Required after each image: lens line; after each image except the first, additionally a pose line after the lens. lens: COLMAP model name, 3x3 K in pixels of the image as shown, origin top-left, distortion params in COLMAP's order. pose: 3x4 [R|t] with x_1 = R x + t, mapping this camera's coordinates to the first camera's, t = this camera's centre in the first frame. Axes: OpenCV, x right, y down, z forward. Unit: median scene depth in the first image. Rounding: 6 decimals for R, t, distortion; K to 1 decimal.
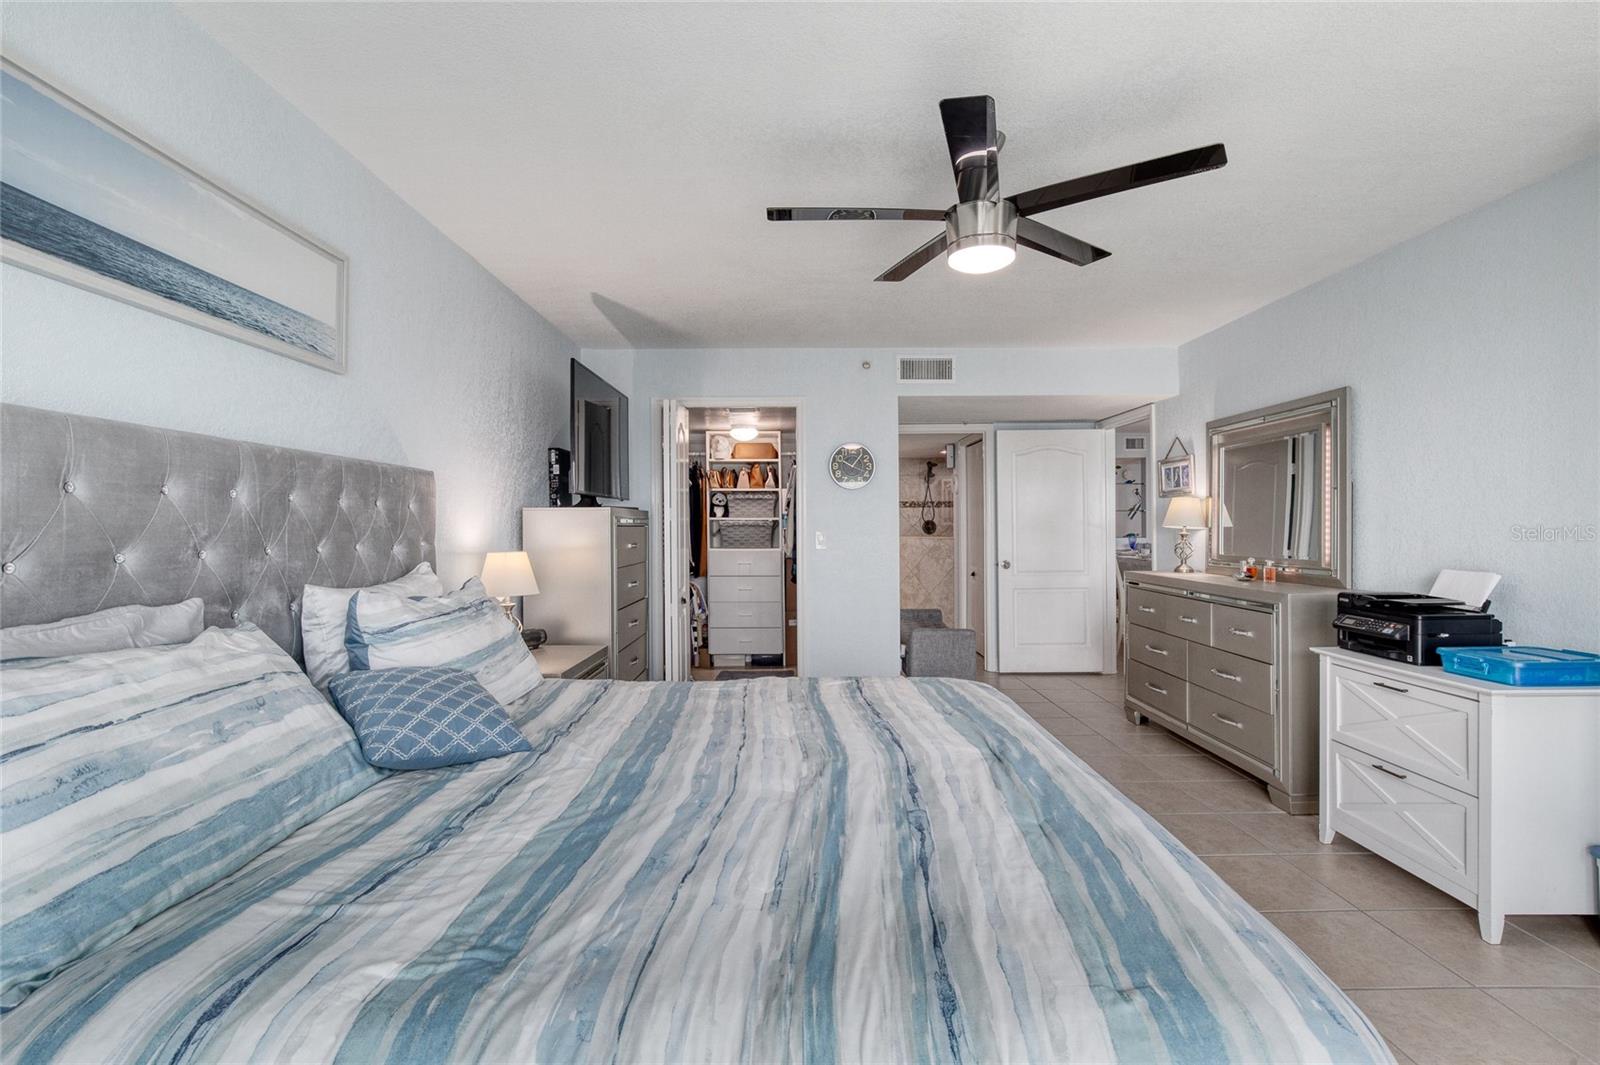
lens RADIAL K [[724.1, 0, 804.4], [0, 724.1, 528.5], [0, 0, 1]] dist [-0.009469, 0.000460]
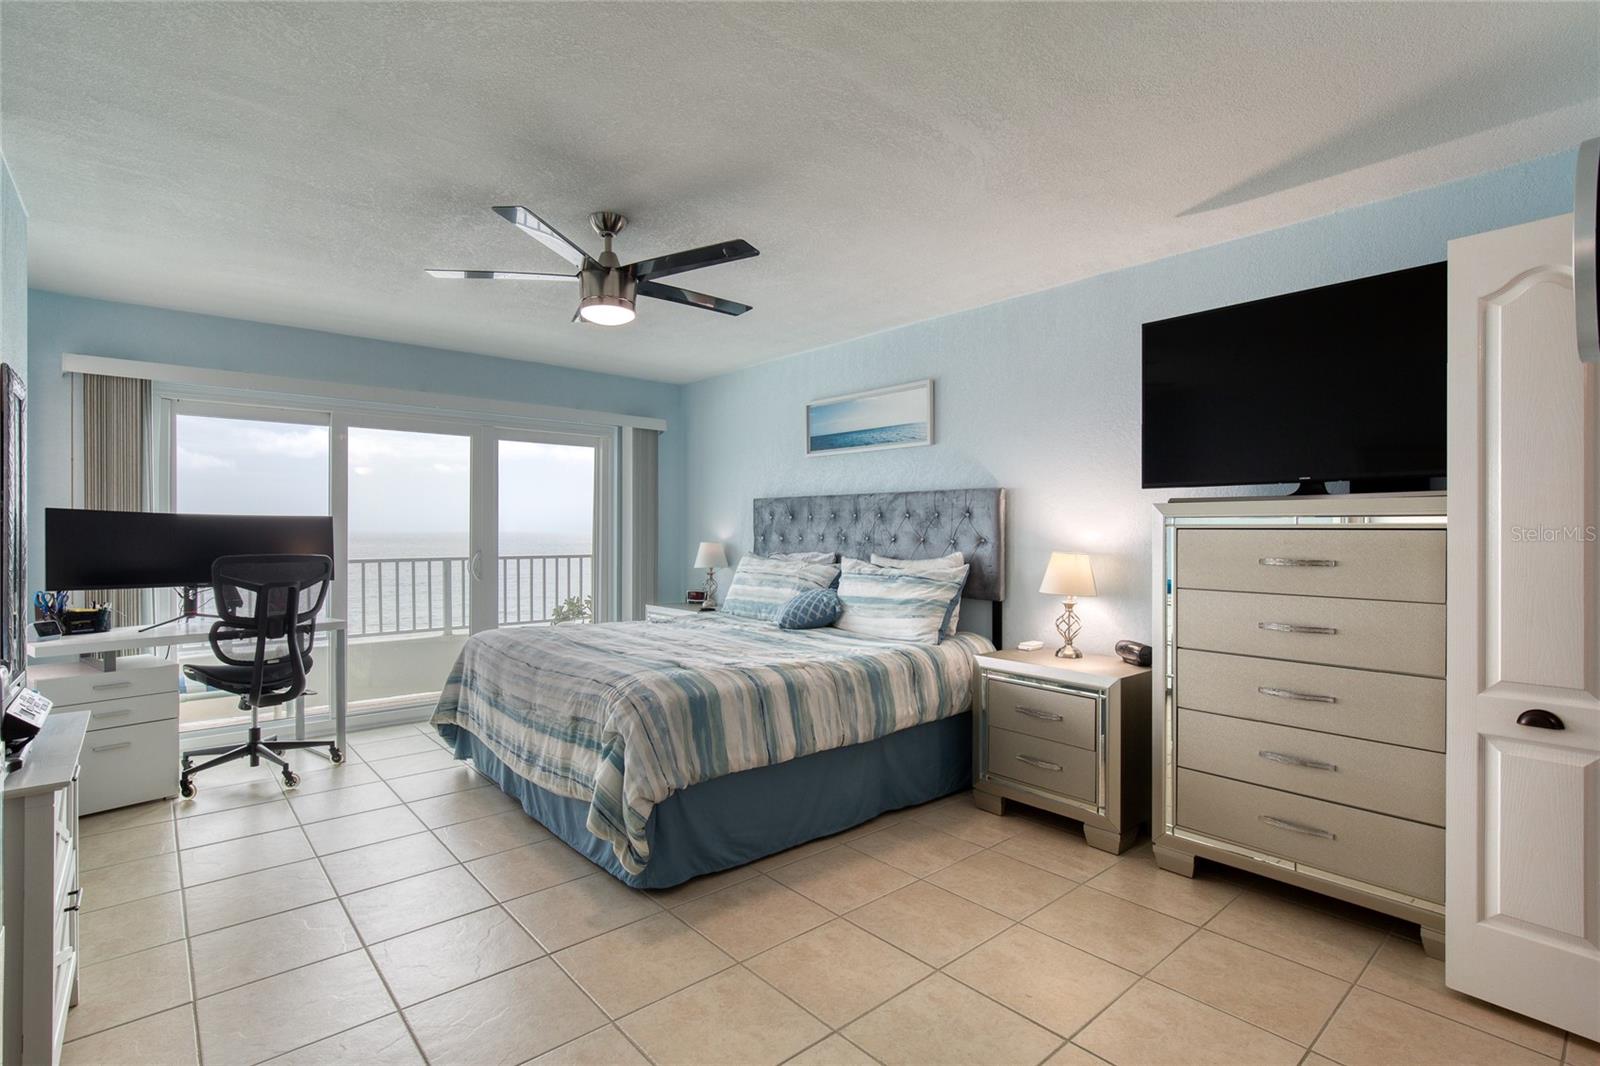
lens RADIAL K [[724.1, 0, 804.4], [0, 724.1, 529.0], [0, 0, 1]] dist [-0.009469, 0.000460]
pose [[-0.736267, 0.002126, -0.676687, 1.086349], [-0.003974, 0.999964, 0.007466, -0.016277], [0.676679, 0.008186, -0.736233, 2.752351]]
